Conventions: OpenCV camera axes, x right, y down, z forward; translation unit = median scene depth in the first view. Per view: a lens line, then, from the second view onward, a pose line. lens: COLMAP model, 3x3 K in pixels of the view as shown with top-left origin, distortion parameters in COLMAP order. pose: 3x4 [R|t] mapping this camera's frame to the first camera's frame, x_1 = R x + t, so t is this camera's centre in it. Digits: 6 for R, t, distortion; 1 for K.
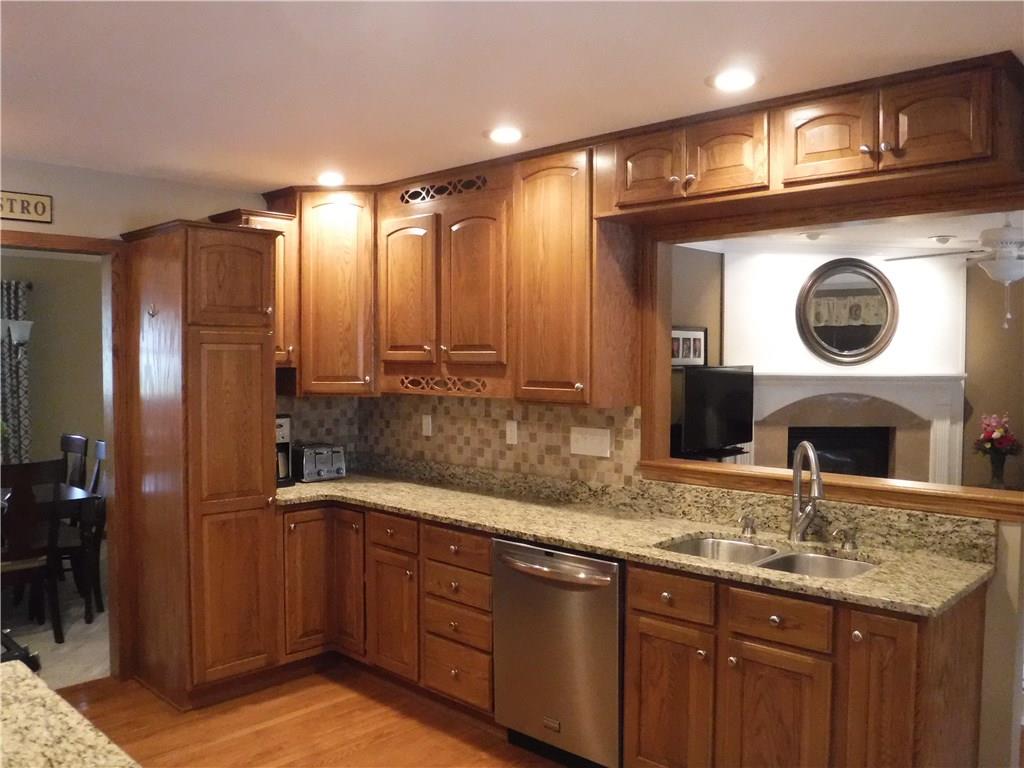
lens RADIAL K [[843.7, 0, 509.2], [0, 843.7, 379.6], [0, 0, 1]] dist [-0.092944, 0.033282]
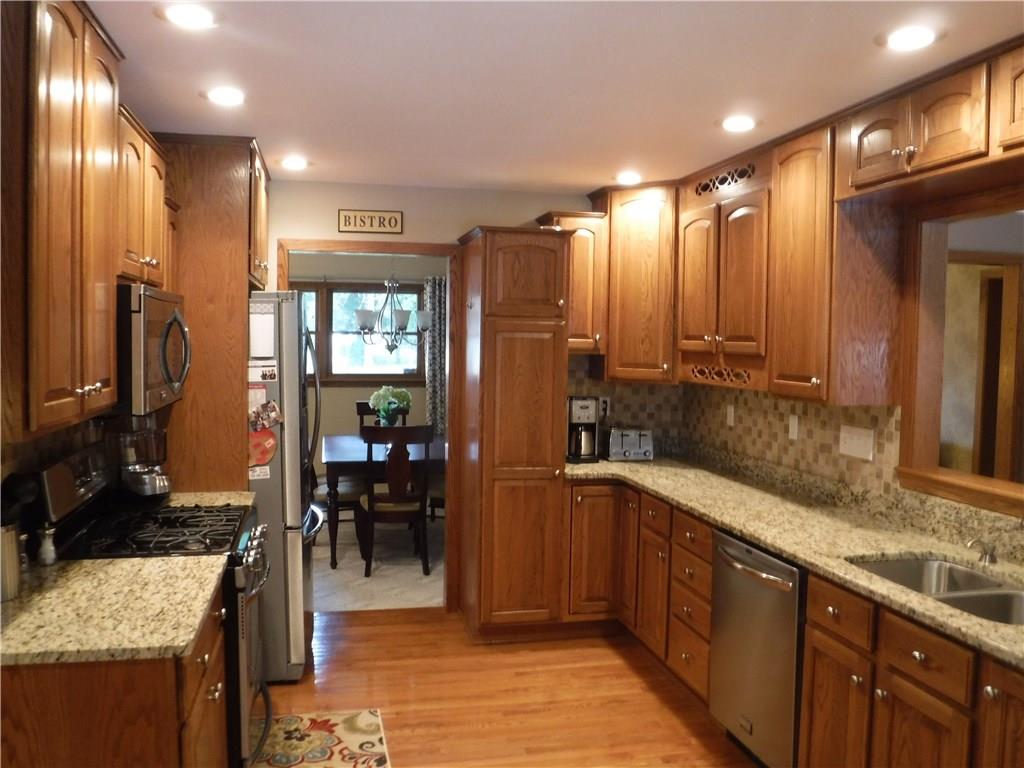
lens RADIAL K [[843.7, 0, 506.3], [0, 843.7, 381.5], [0, 0, 1]] dist [-0.092944, 0.033282]
pose [[0.828853, 0.039927, -0.558040, 0.294752], [-0.029745, 0.999184, 0.027311, -0.006702], [0.558675, -0.006038, 0.829365, 0.032820]]
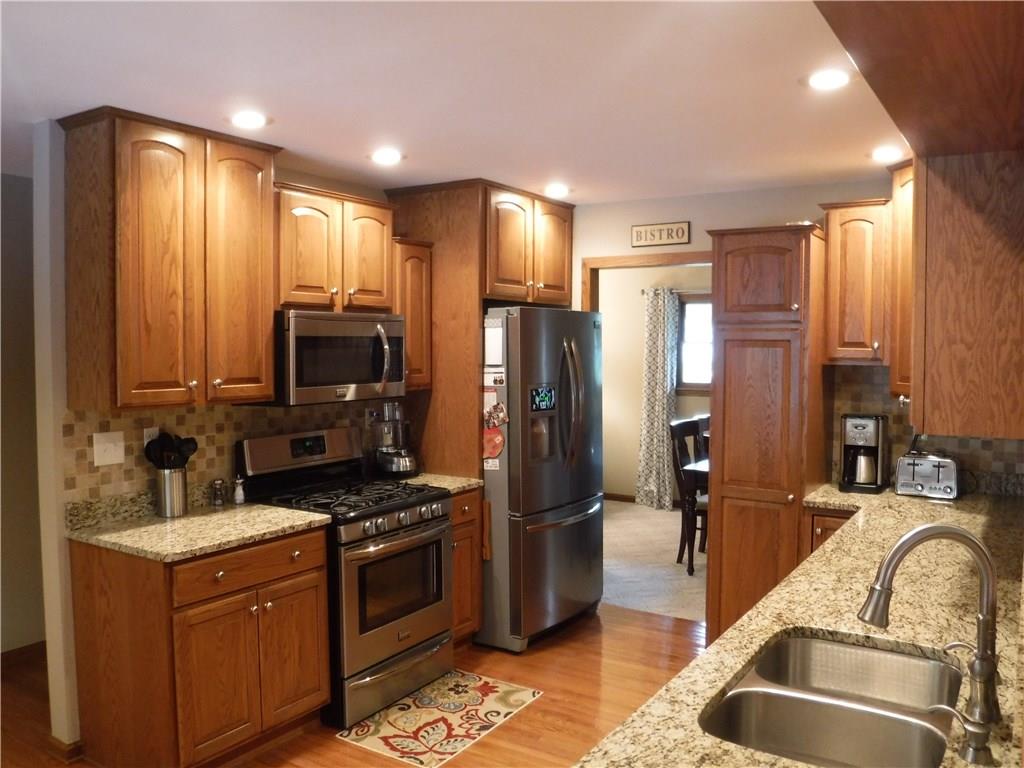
lens RADIAL K [[843.7, 0, 513.1], [0, 843.7, 385.0], [0, 0, 1]] dist [-0.092944, 0.033282]
pose [[0.189596, 0.047080, -0.980733, 0.651538], [-0.031188, 0.998634, 0.041910, -0.021892], [0.981367, 0.022642, 0.190805, 0.508624]]
